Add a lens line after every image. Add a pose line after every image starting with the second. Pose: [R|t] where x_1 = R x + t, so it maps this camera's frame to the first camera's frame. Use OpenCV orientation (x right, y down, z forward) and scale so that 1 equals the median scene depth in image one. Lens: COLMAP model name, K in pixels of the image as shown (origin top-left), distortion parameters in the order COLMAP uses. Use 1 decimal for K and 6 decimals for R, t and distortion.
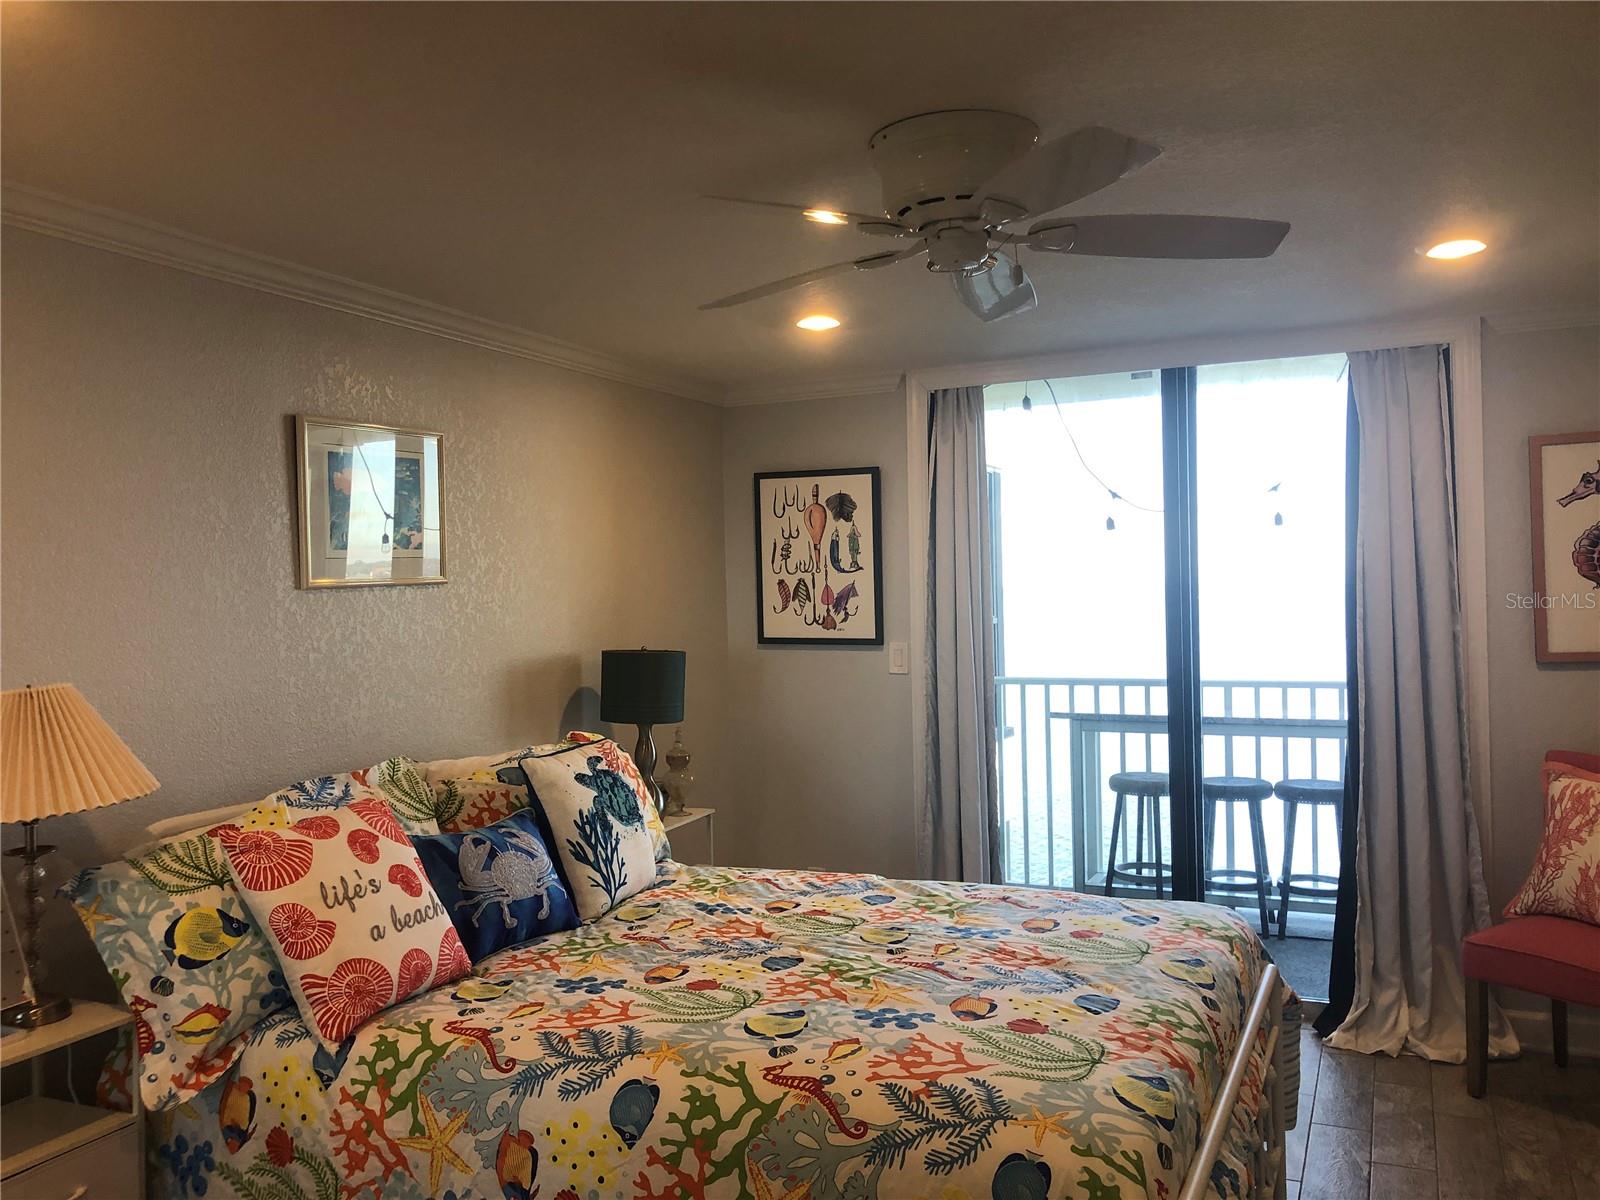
lens RADIAL K [[1302.7, 0, 785.8], [0, 1302.7, 597.3], [0, 0, 1]] dist [0.056367, -0.072478]
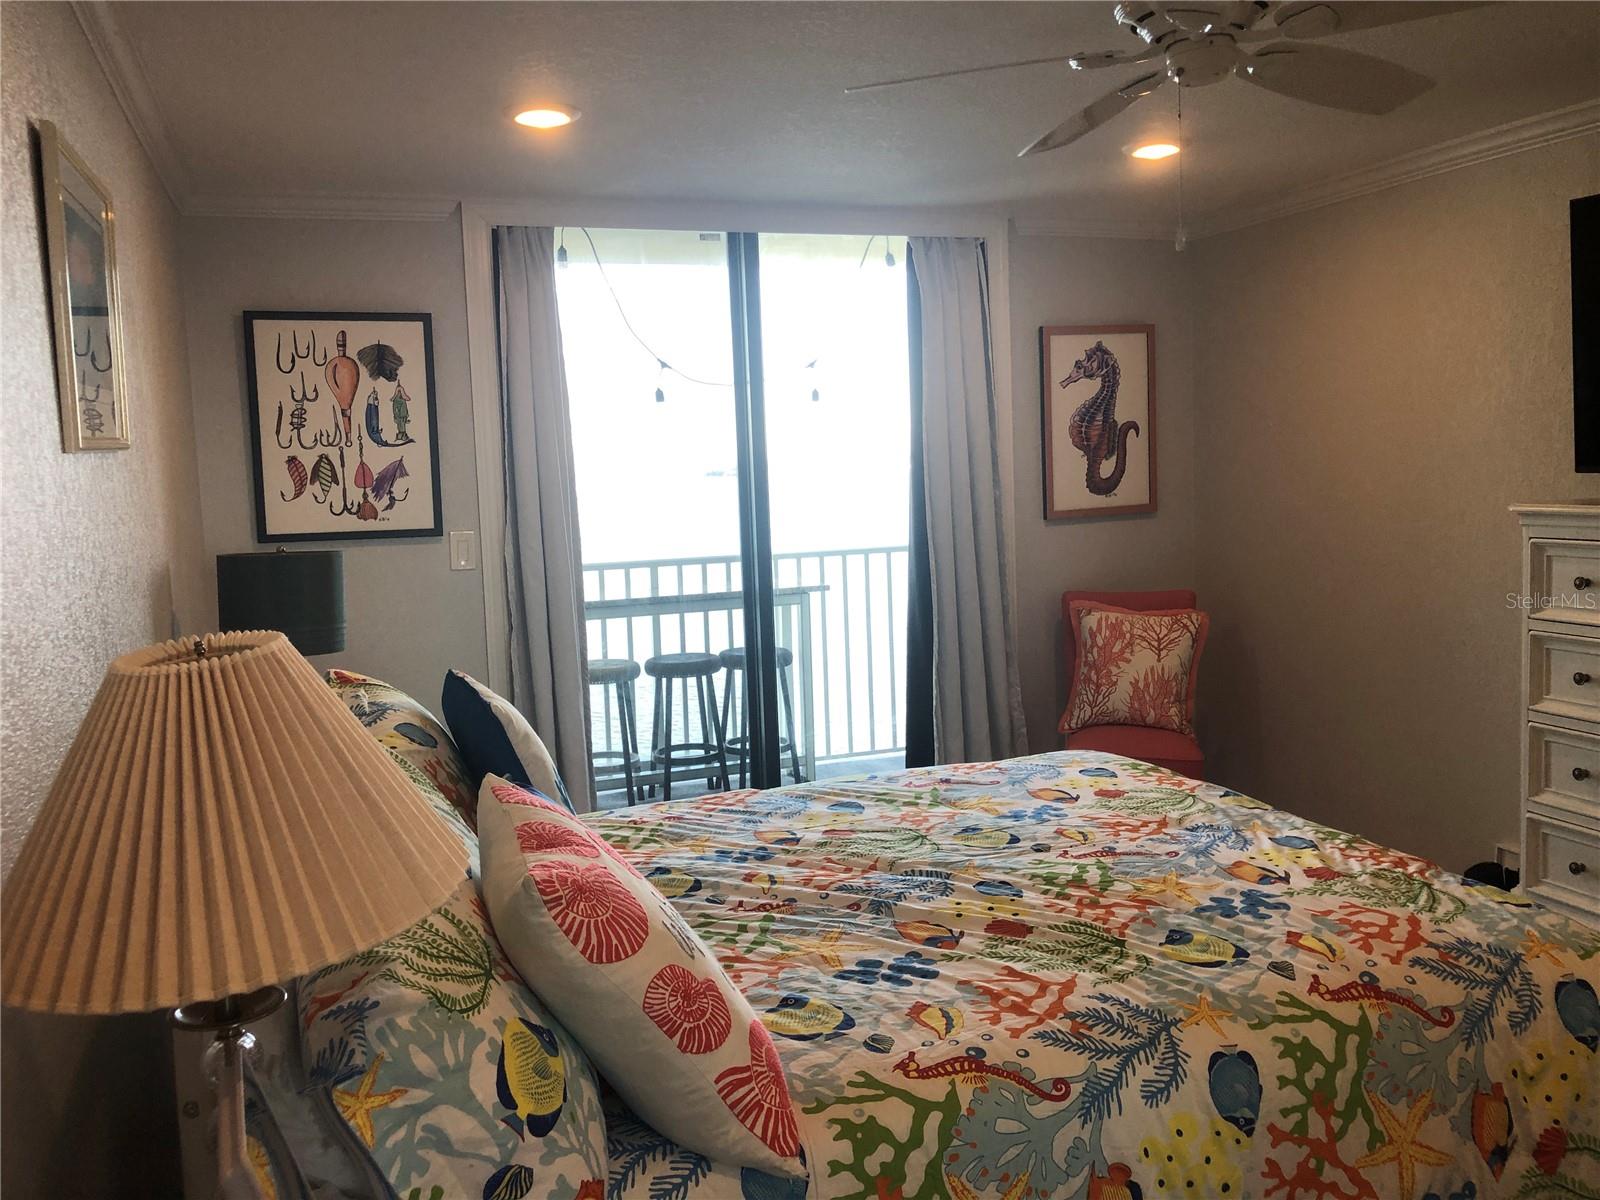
lens RADIAL K [[1302.7, 0, 785.8], [0, 1302.7, 597.3], [0, 0, 1]] dist [0.056367, -0.072478]
pose [[0.711396, -0.077373, 0.698520, -0.400652], [0.024066, 0.996020, 0.085817, 0.011373], [-0.702380, -0.044239, 0.710427, 0.303695]]
